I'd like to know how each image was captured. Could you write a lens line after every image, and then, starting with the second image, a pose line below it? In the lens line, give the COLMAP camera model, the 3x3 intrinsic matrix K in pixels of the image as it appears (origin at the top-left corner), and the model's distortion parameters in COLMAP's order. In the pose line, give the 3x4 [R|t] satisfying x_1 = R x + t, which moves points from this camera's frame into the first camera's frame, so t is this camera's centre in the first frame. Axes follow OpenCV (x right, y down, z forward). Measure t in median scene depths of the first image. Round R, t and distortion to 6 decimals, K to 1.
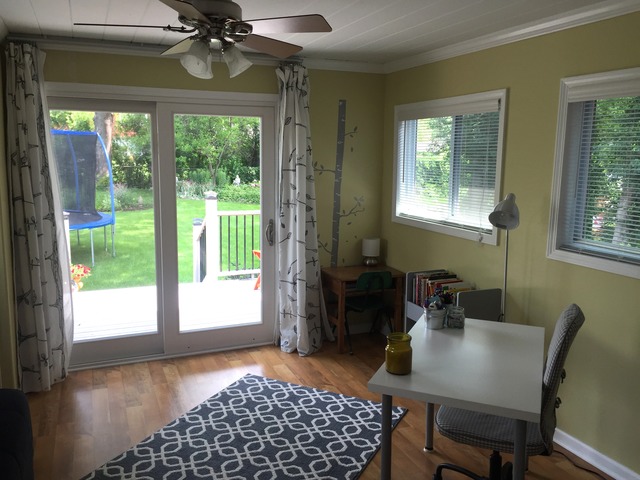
lens RADIAL K [[550.7, 0, 319.4], [0, 550.7, 239.8], [0, 0, 1]] dist [0.078131, -0.098260]
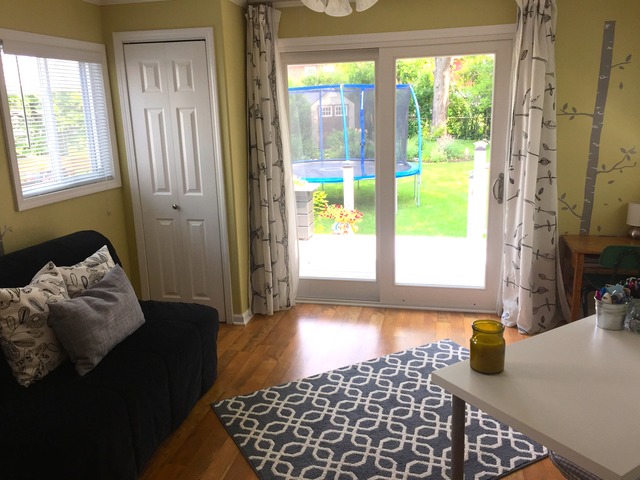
lens RADIAL K [[550.7, 0, 318.4], [0, 550.7, 238.8], [0, 0, 1]] dist [0.078131, -0.098260]
pose [[0.811981, 0.104940, -0.574173, 0.202035], [-0.056744, 0.993238, 0.101286, -0.006829], [0.580920, -0.049661, 0.812445, 0.118749]]
